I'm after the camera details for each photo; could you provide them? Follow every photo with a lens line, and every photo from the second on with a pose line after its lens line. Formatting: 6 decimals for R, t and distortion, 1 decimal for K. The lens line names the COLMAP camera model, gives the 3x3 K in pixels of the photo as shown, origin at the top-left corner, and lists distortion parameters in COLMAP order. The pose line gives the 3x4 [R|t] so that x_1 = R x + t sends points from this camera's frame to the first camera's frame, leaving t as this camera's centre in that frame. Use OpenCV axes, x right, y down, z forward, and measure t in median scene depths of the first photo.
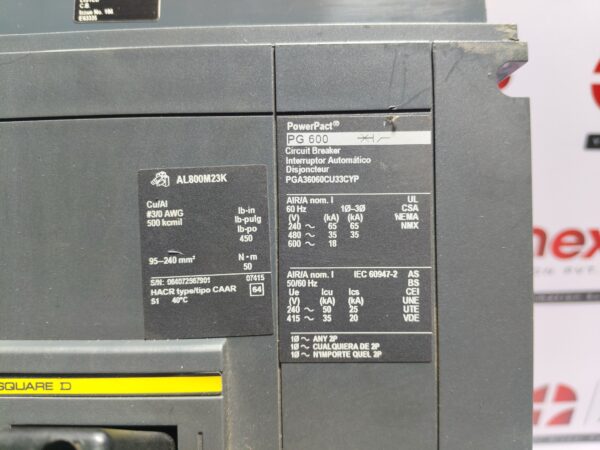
lens RADIAL K [[477.7, 0, 300.0], [0, 477.7, 225.0], [0, 0, 1]] dist [0.005522, -0.088244]
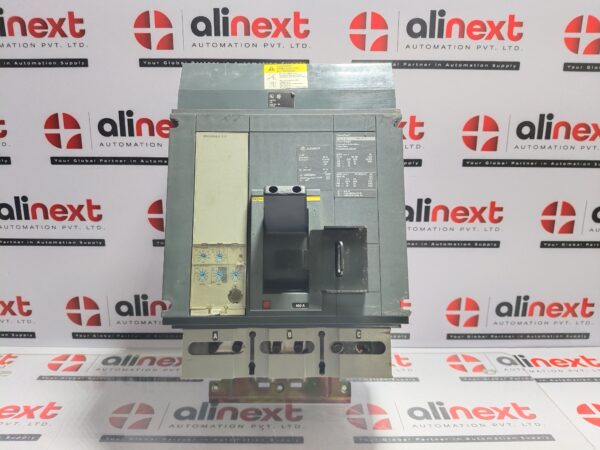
lens RADIAL K [[460.5, 0, 300.0], [0, 460.5, 225.0], [0, 0, 1]] dist [0.005706, -0.054251]
pose [[0.999868, 0.015972, -0.002820, -0.290413], [-0.016217, 0.987537, -0.156552, 1.049887], [0.000284, 0.156577, 0.987666, -2.432104]]
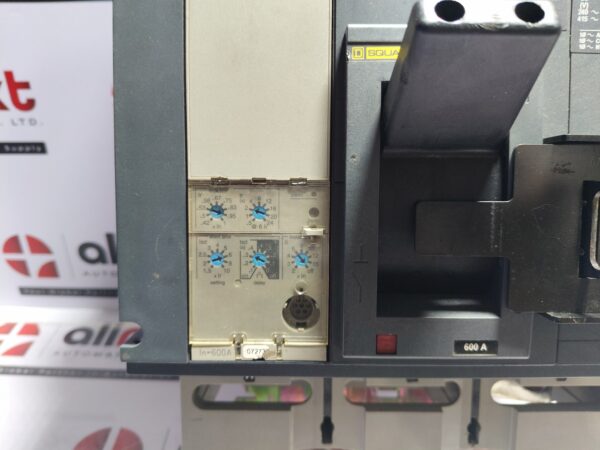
lens RADIAL K [[477.7, 0, 300.0], [0, 477.7, 225.0], [0, 0, 1]] dist [0.005522, -0.088244]
pose [[0.999260, 0.025731, -0.028574, -0.741245], [-0.023157, 0.995938, 0.087008, 0.667247], [0.030696, -0.086282, 0.995798, -0.358201]]
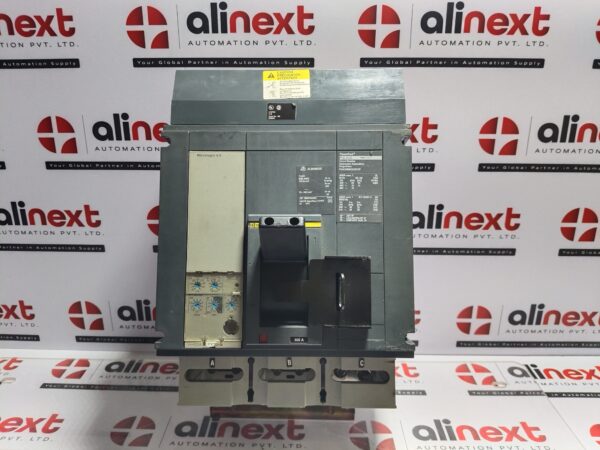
lens RADIAL K [[460.5, 0, 300.0], [0, 460.5, 225.0], [0, 0, 1]] dist [0.005706, -0.054251]
pose [[0.999223, 0.020399, -0.033711, -0.191062], [-0.023082, 0.996430, -0.081211, 0.577515], [0.031934, 0.081926, 0.996127, -2.267703]]
